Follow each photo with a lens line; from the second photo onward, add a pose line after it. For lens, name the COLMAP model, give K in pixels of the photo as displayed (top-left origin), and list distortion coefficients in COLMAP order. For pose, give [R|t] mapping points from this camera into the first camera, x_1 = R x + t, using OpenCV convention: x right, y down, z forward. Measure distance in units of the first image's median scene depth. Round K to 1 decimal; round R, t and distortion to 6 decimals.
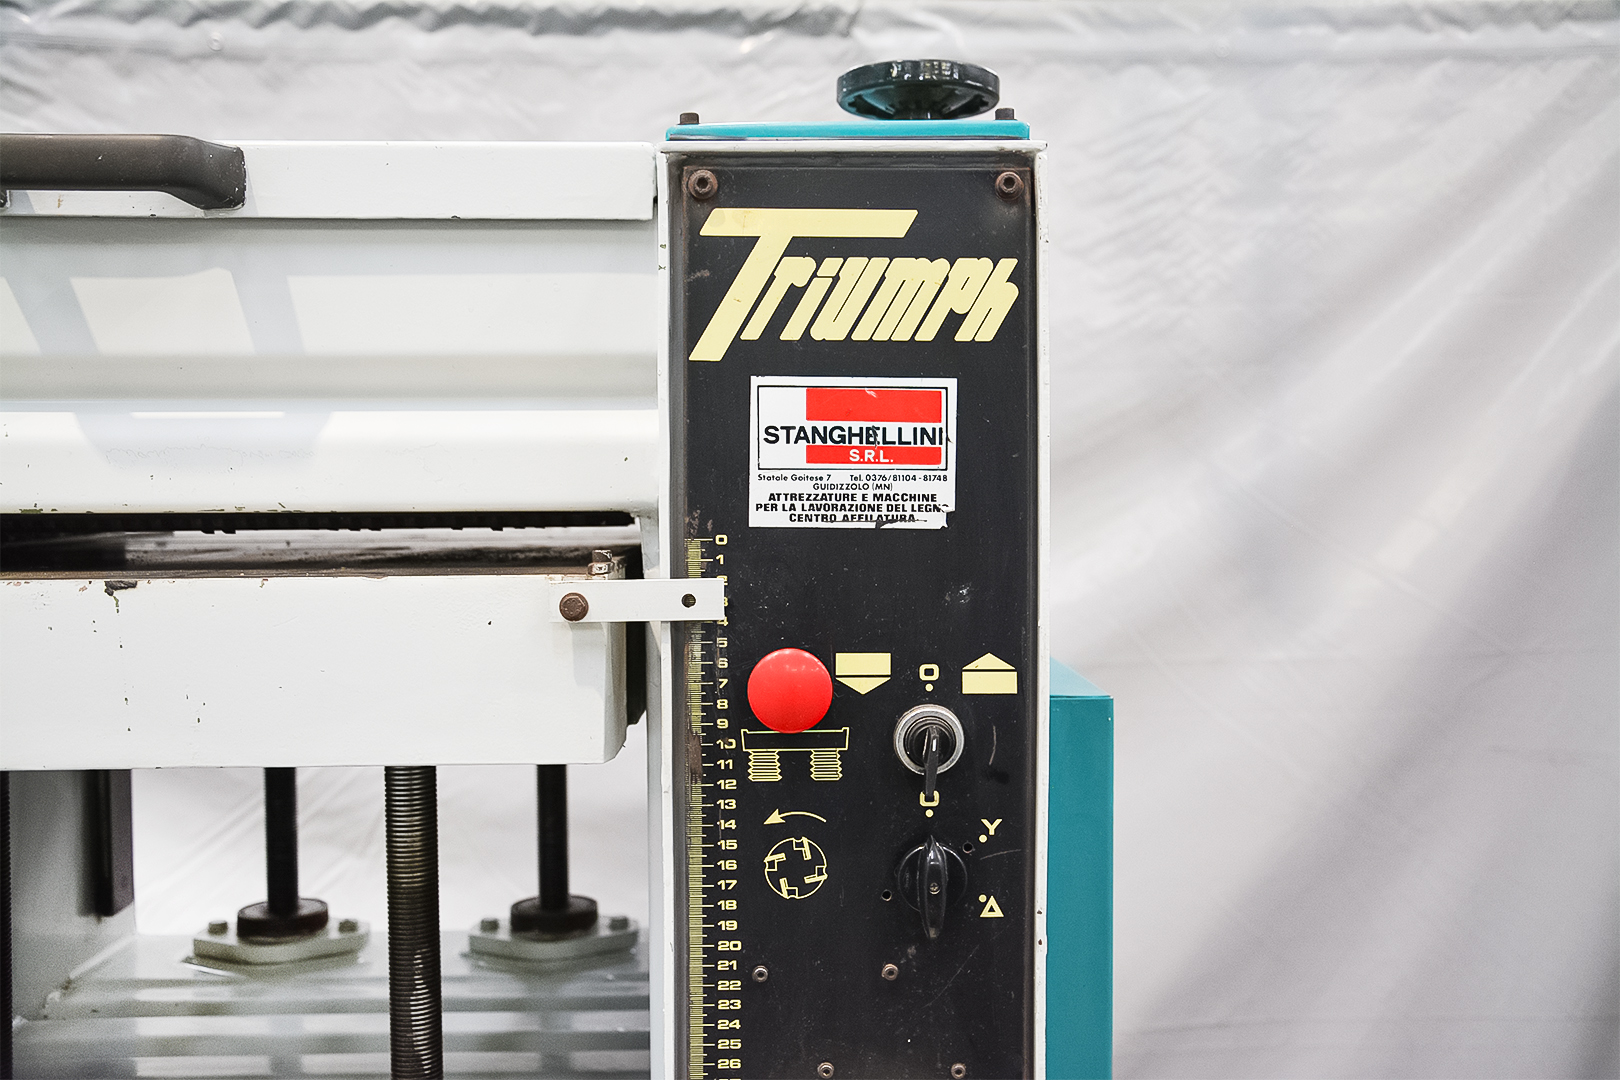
lens RADIAL K [[1626.9, 0, 810.0], [0, 1626.9, 540.0], [0, 0, 1]] dist [-0.088321, 0.280694]
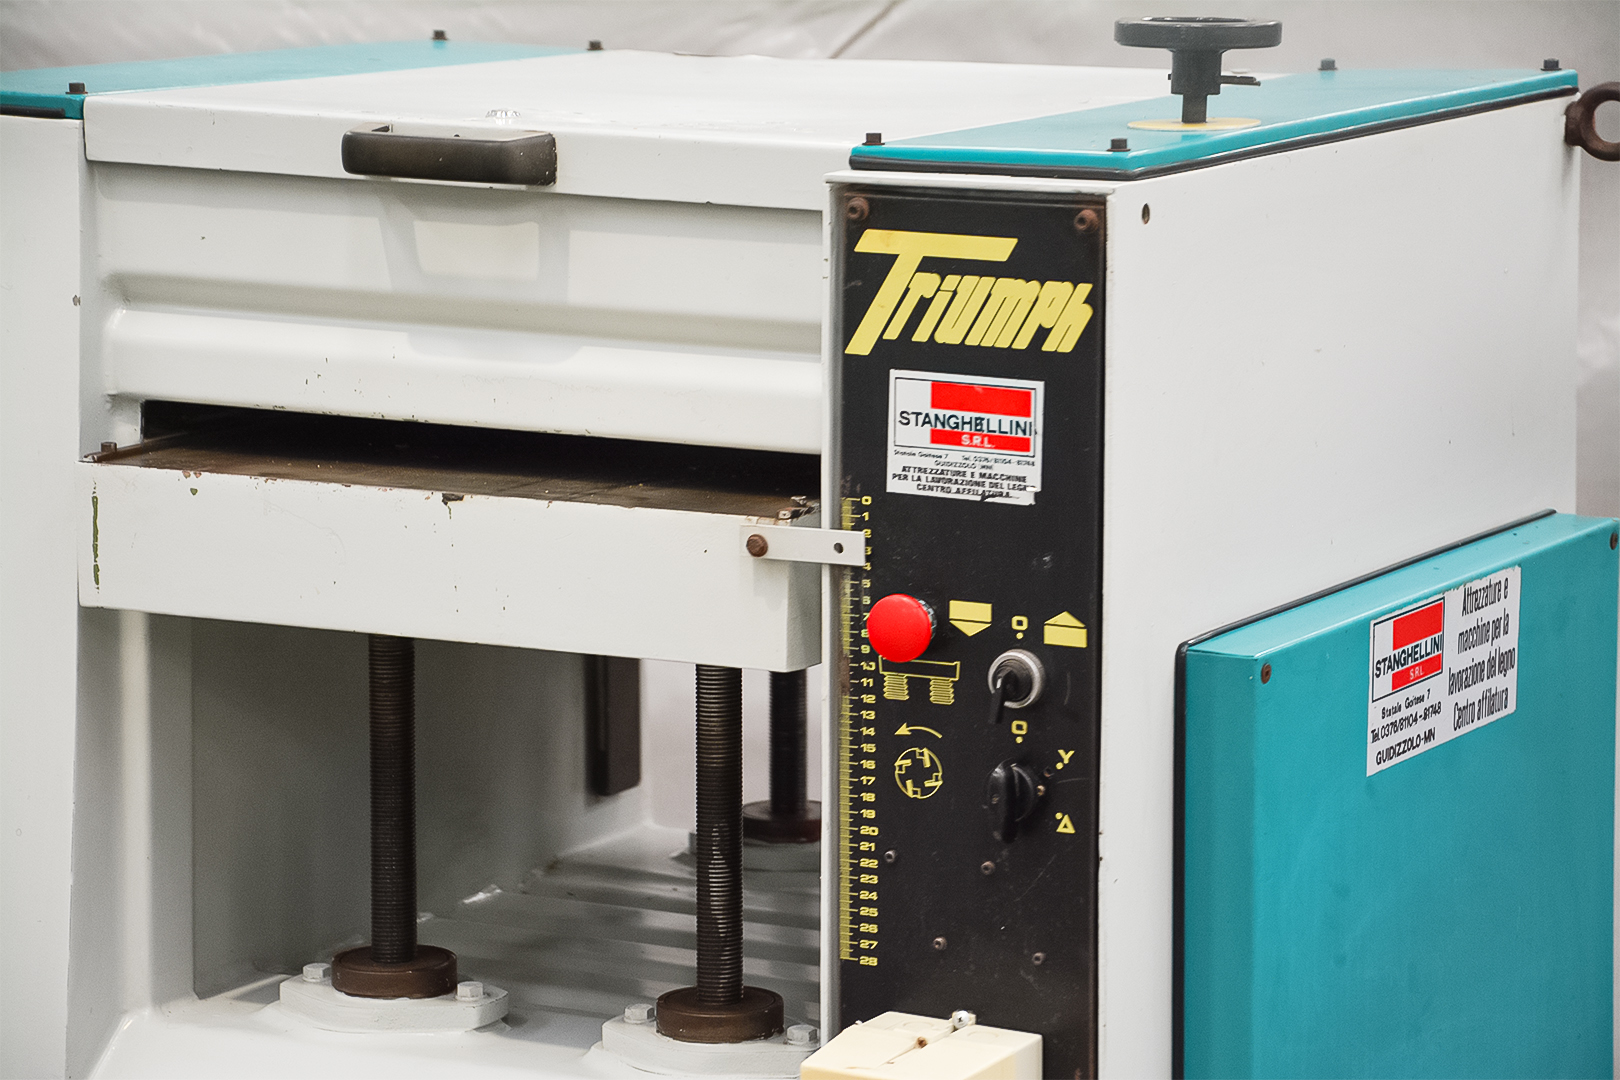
lens RADIAL K [[5155.0, 0, 810.0], [0, 5155.0, 540.0], [0, 0, 1]] dist [0.784185, 2.686307]
pose [[0.870276, 0.083590, -0.485420, 1.790169], [-0.023754, 0.991471, 0.128146, -0.465777], [0.491992, -0.099992, 0.864839, -2.374724]]
